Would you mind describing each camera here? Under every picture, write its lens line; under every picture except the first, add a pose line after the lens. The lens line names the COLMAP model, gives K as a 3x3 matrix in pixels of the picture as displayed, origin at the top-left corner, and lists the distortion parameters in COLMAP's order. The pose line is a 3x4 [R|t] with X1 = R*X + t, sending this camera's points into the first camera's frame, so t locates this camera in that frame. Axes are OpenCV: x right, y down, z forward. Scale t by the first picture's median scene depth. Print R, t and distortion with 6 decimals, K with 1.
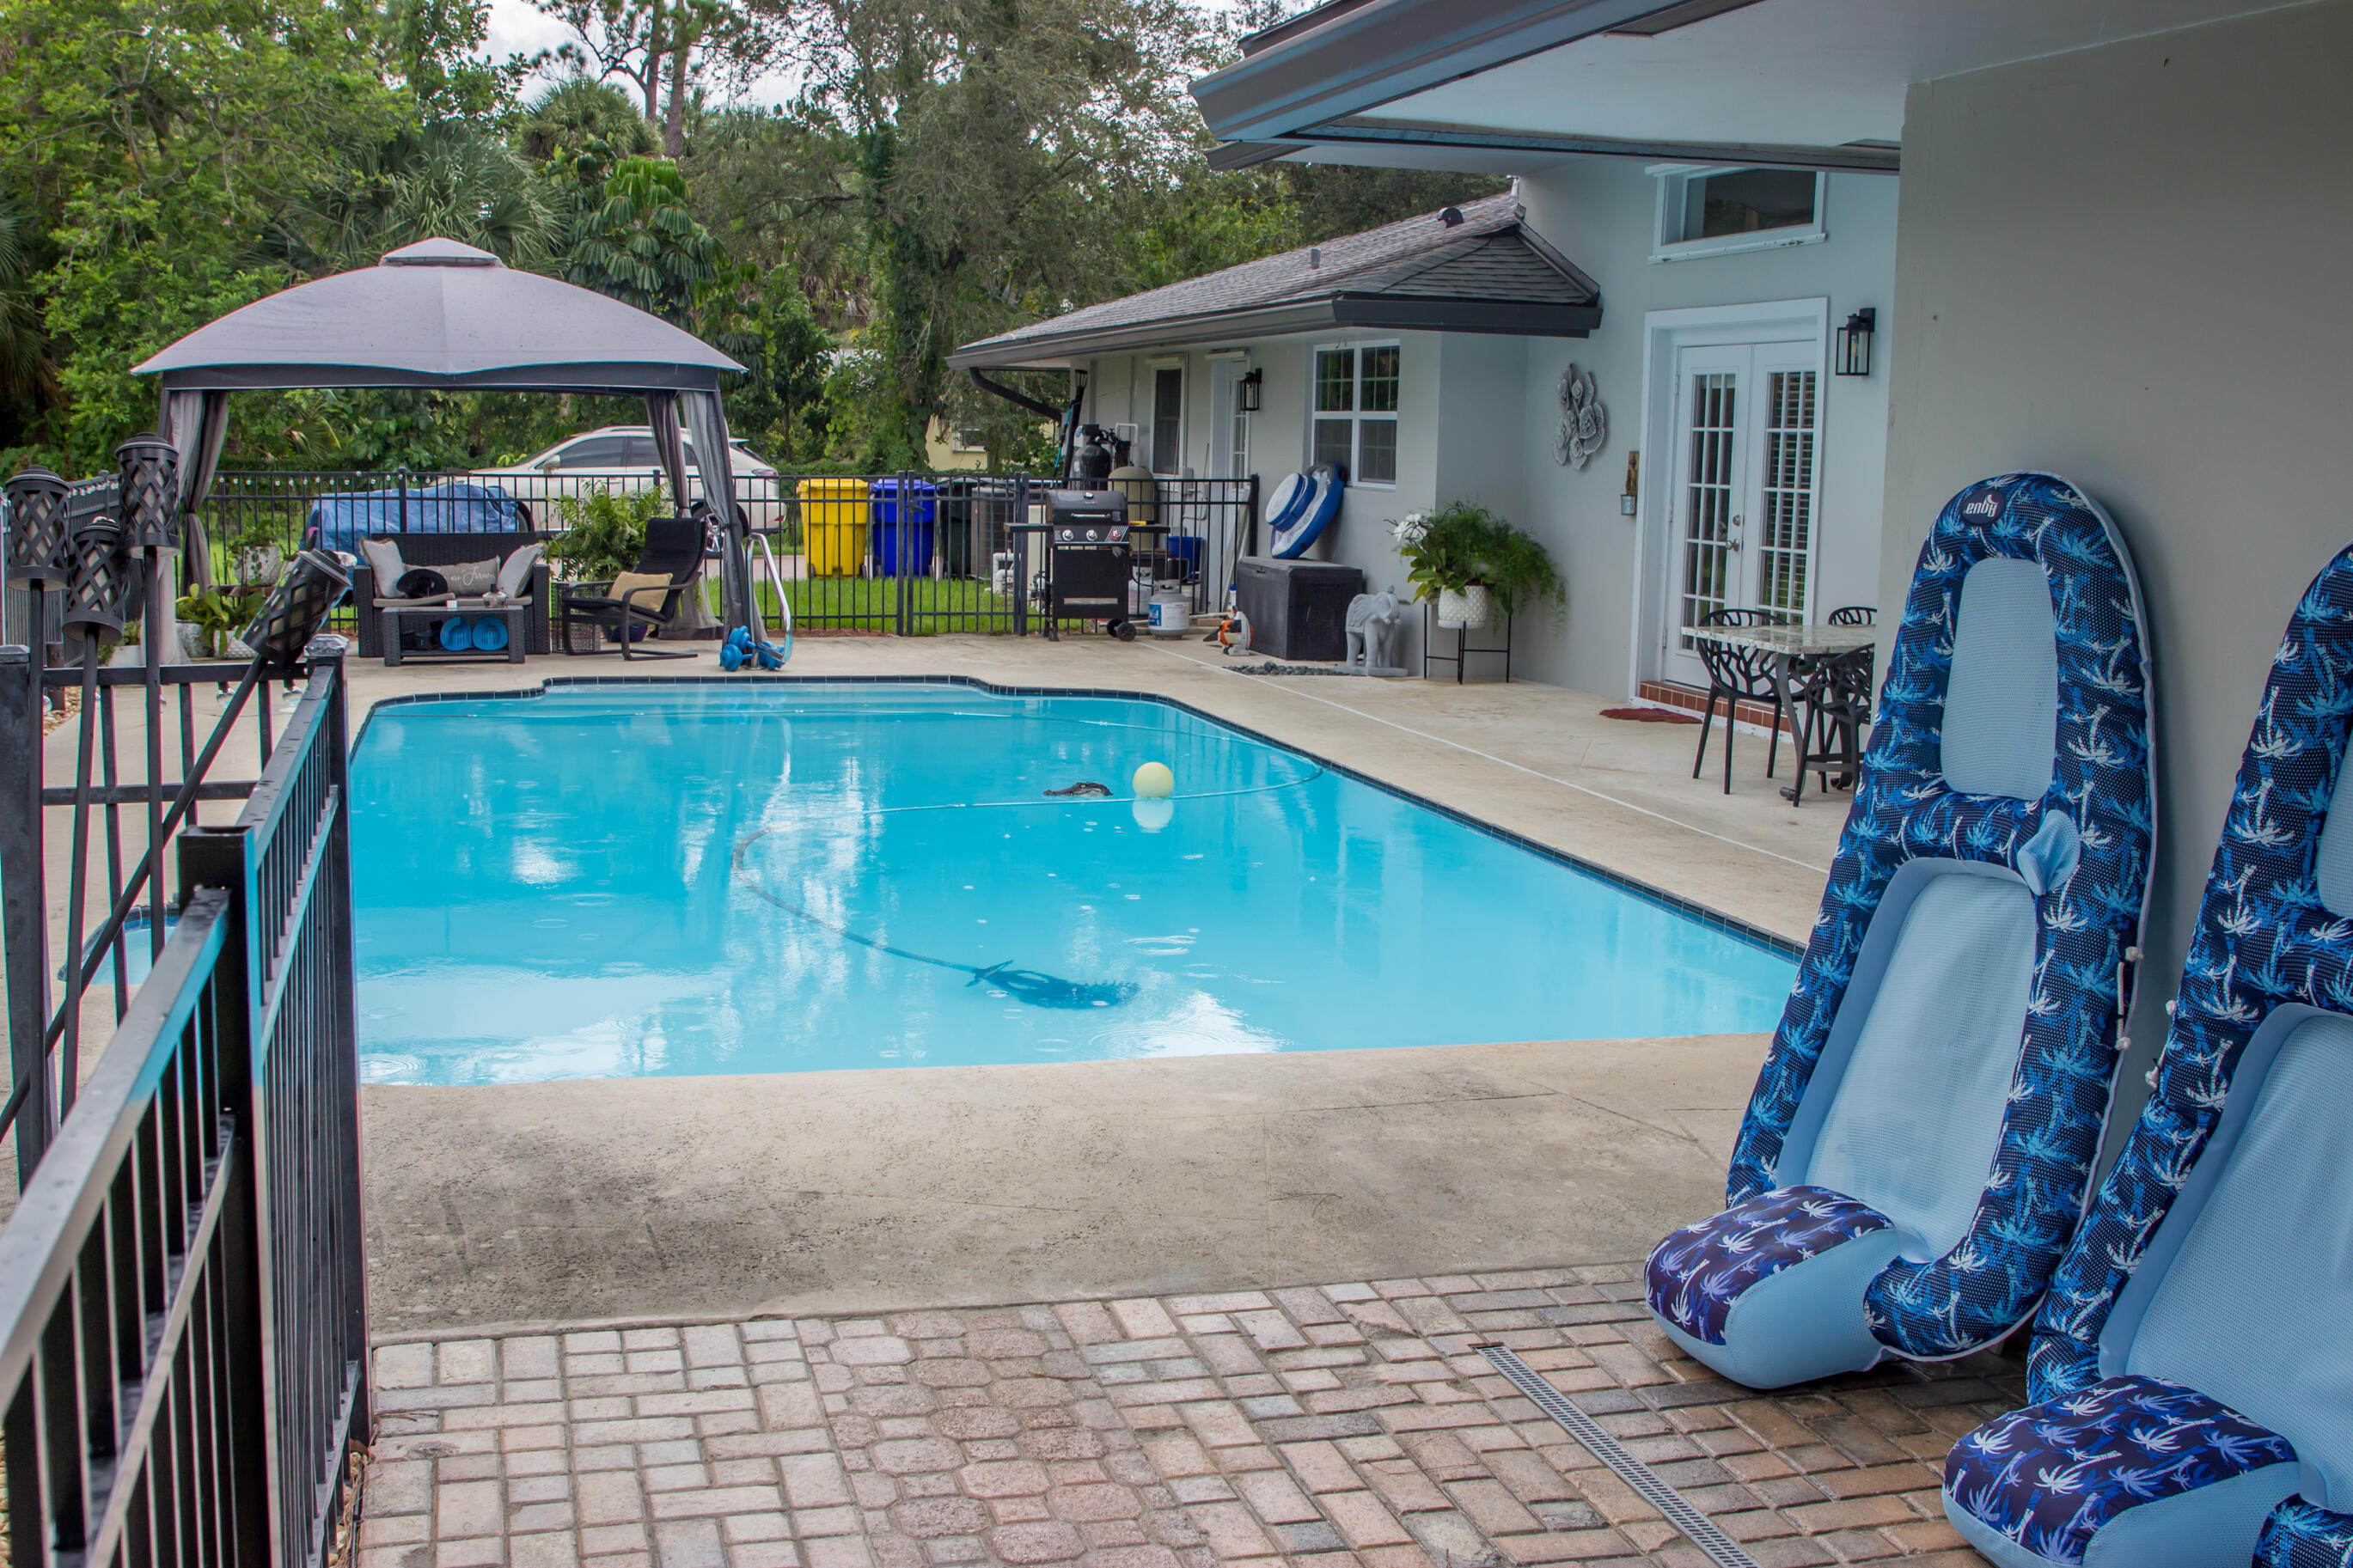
lens RADIAL K [[2775.3, 0, 1176.5], [0, 2775.3, 784.0], [0, 0, 1]] dist [-0.070281, -0.002711]
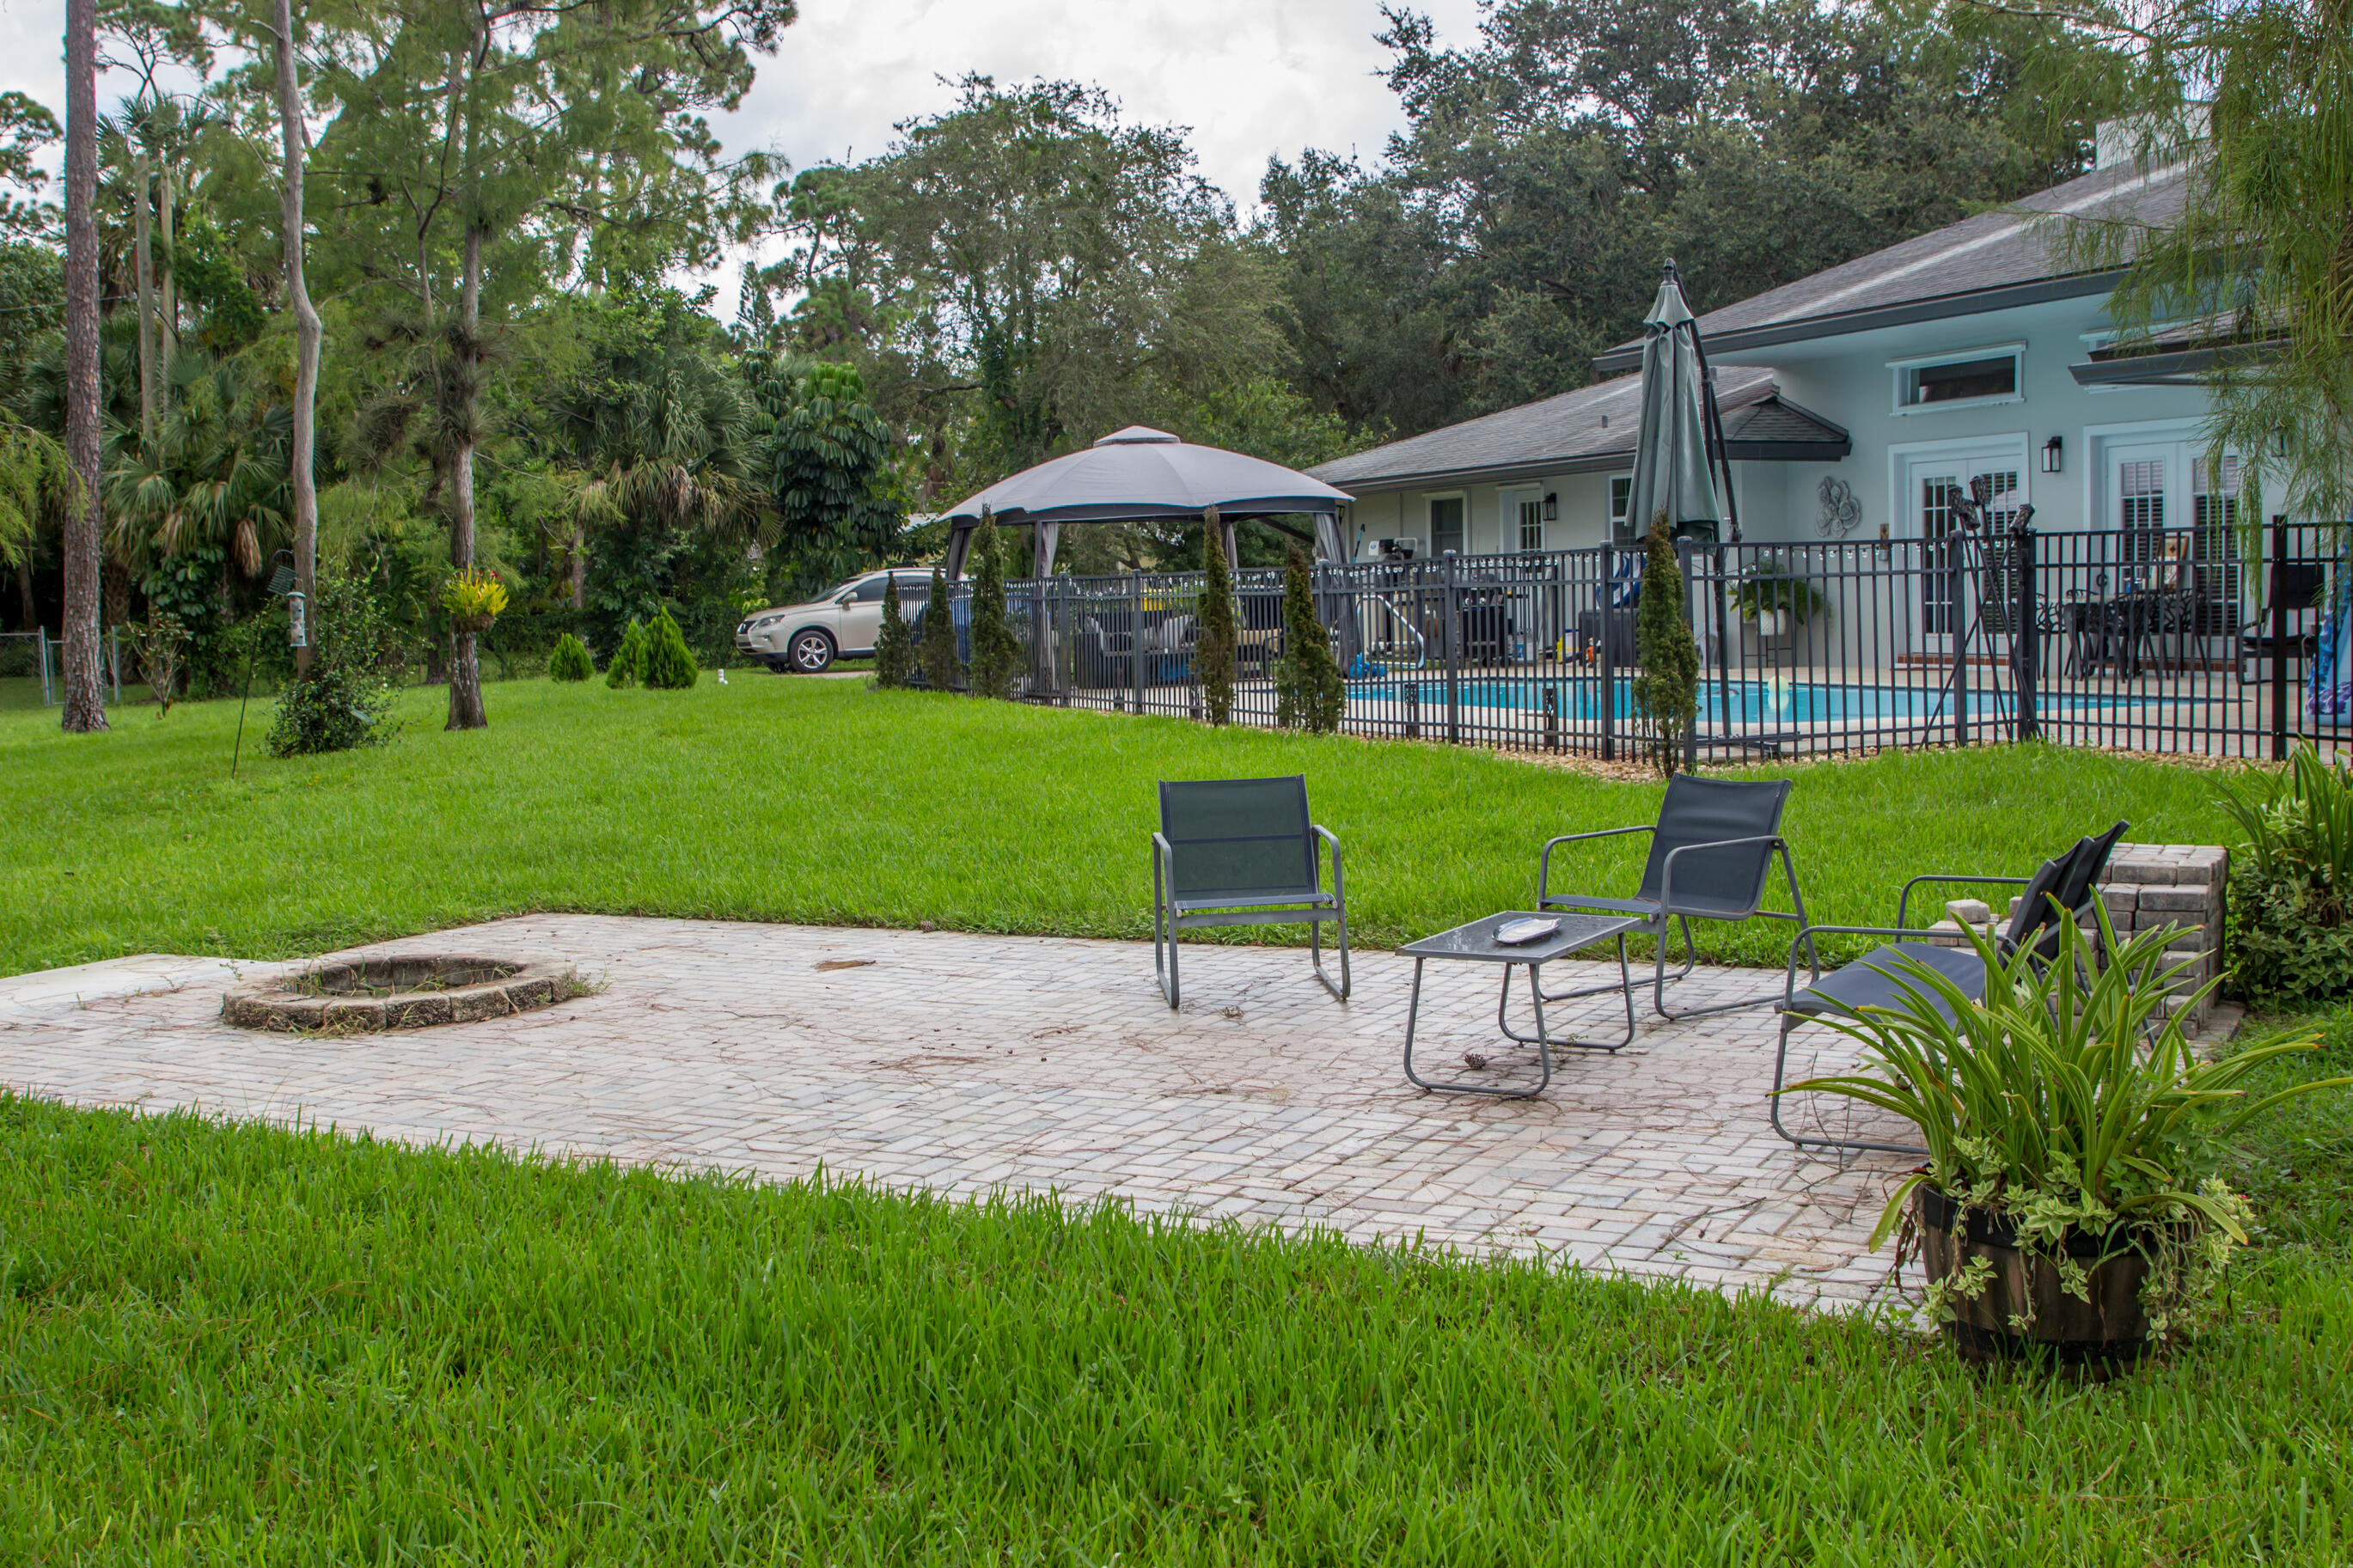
lens RADIAL K [[2775.3, 0, 1176.5], [0, 2775.3, 784.0], [0, 0, 1]] dist [-0.070281, -0.002711]
pose [[0.989578, -0.055077, 0.133050, -0.527354], [0.062653, 0.996604, -0.053440, 0.110165], [-0.129655, 0.061219, 0.989668, -0.666010]]
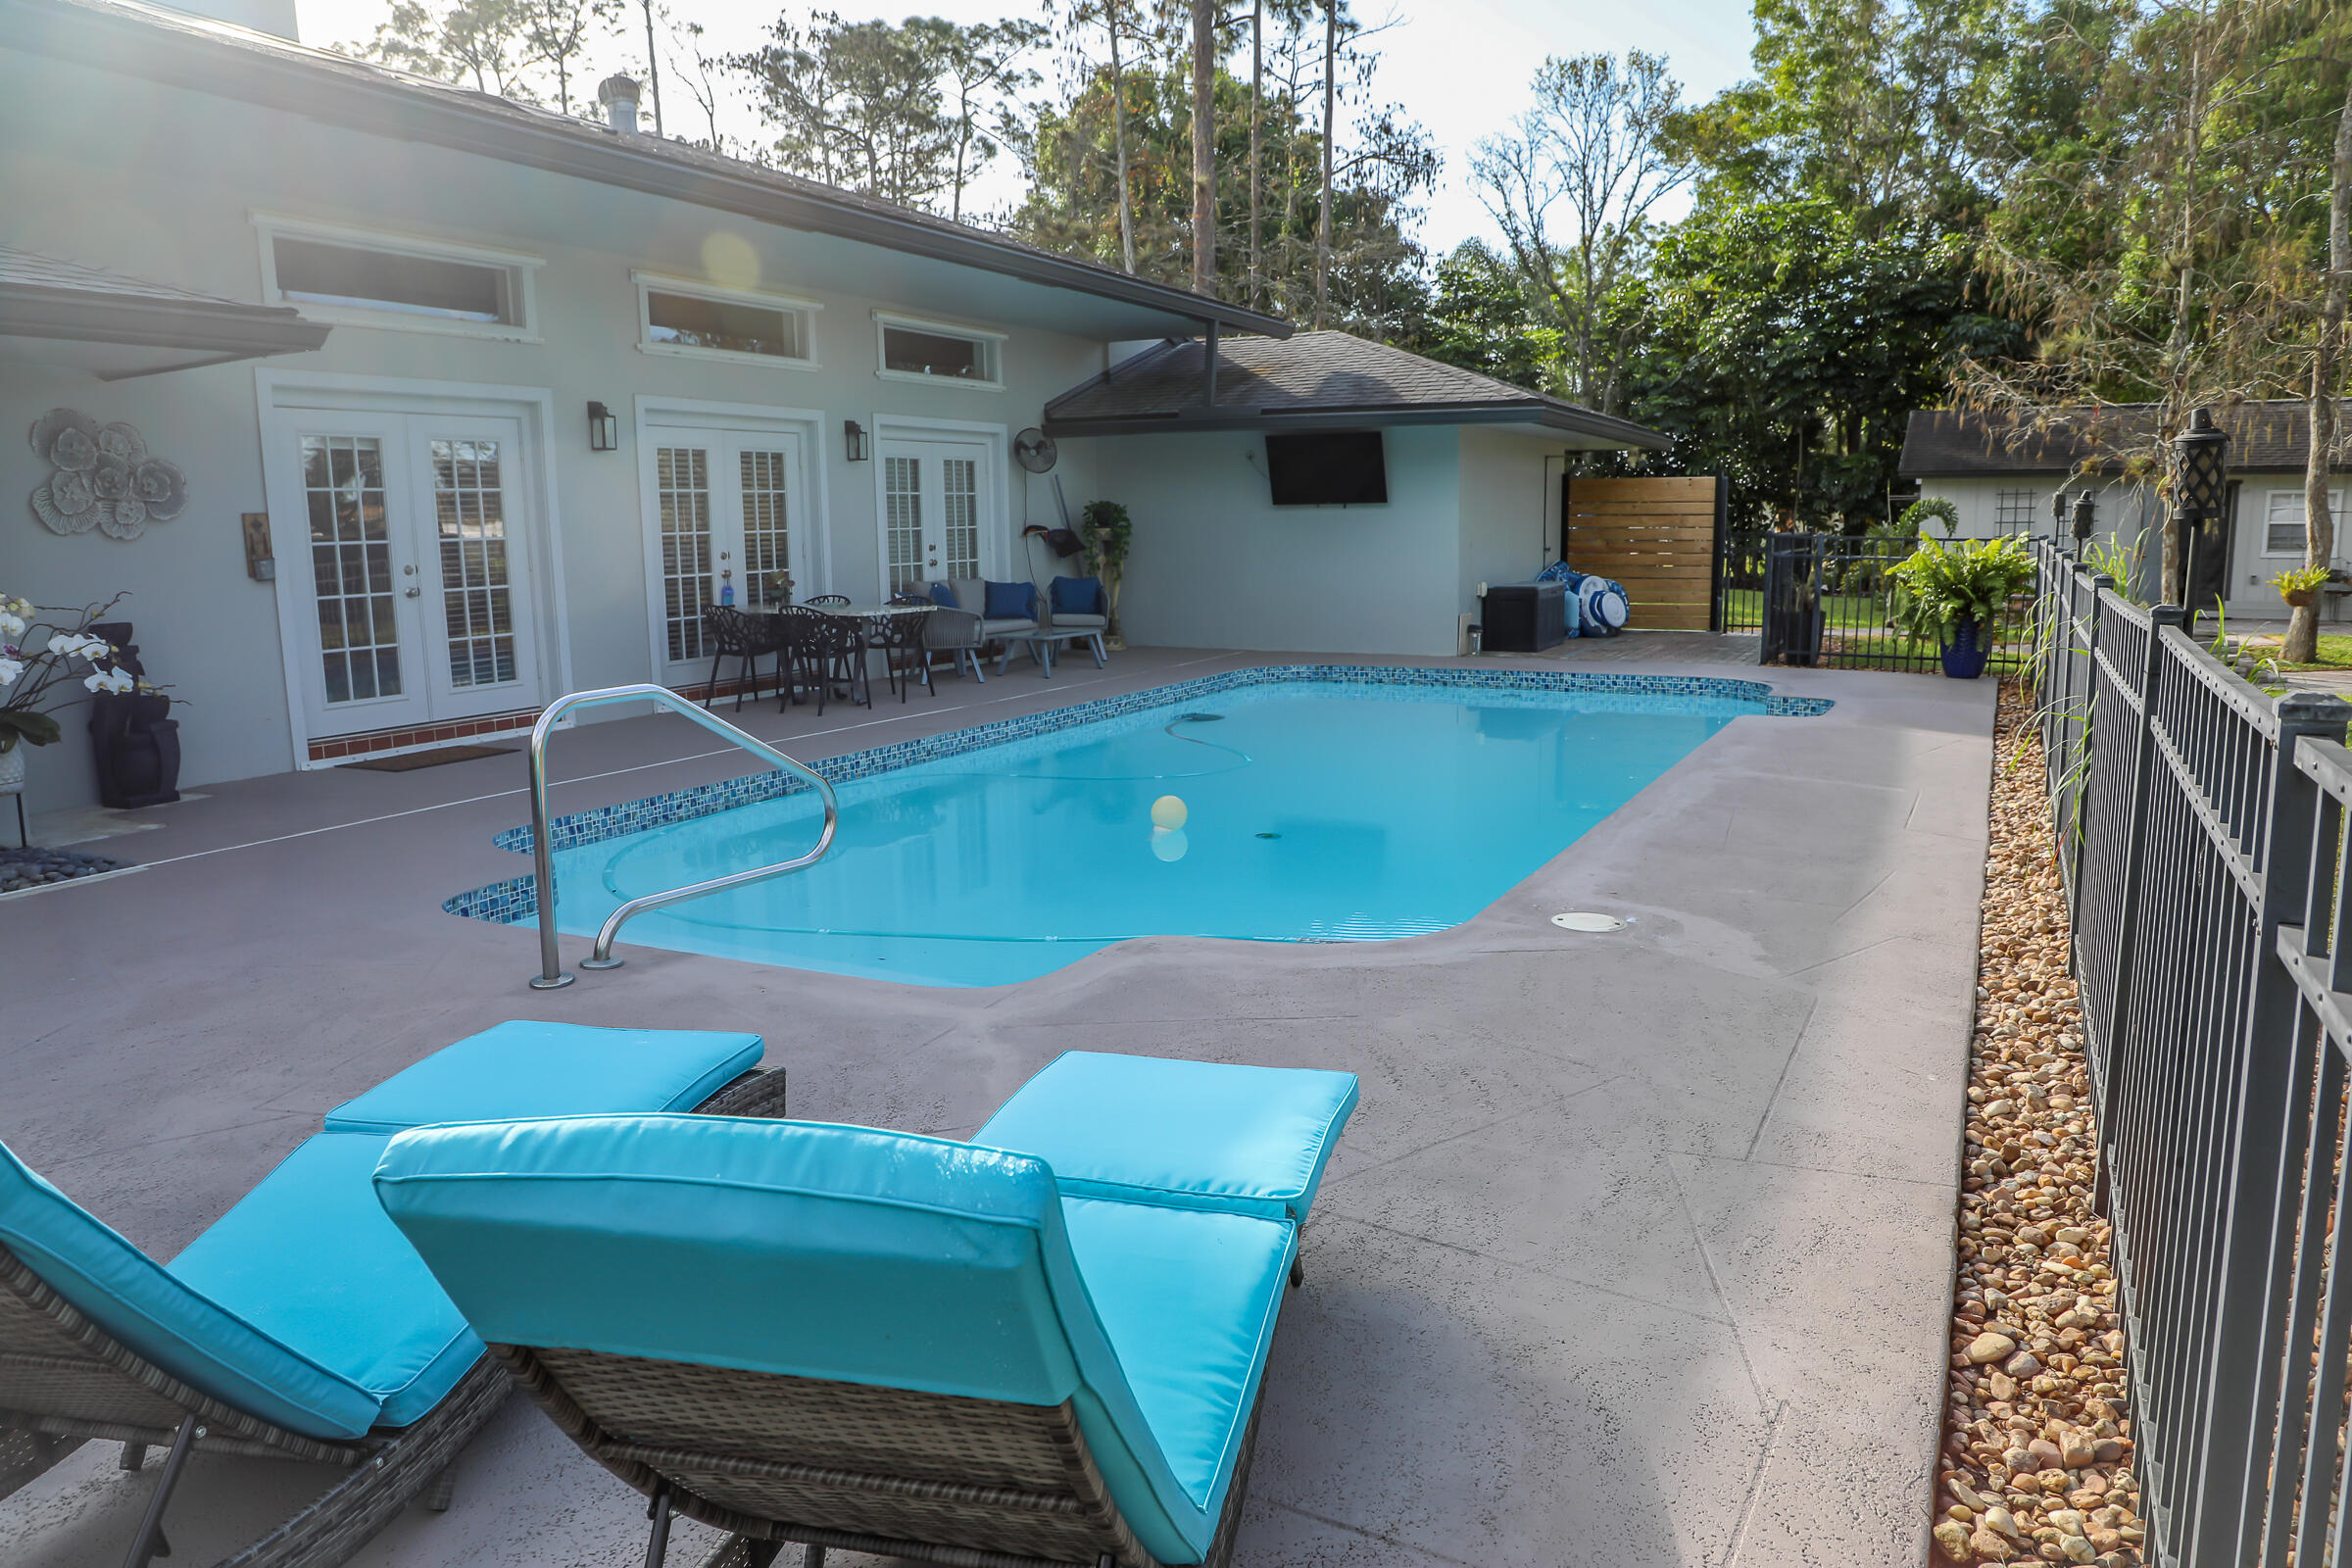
lens RADIAL K [[1575.9, 0, 1177.4], [0, 1575.9, 757.6], [0, 0, 1]] dist [-0.005641, -0.000057]
pose [[-0.727398, -0.133562, 0.673092, -0.454704], [0.069178, 0.961606, 0.265572, -0.165257], [-0.682720, 0.239740, -0.690231, 1.206838]]
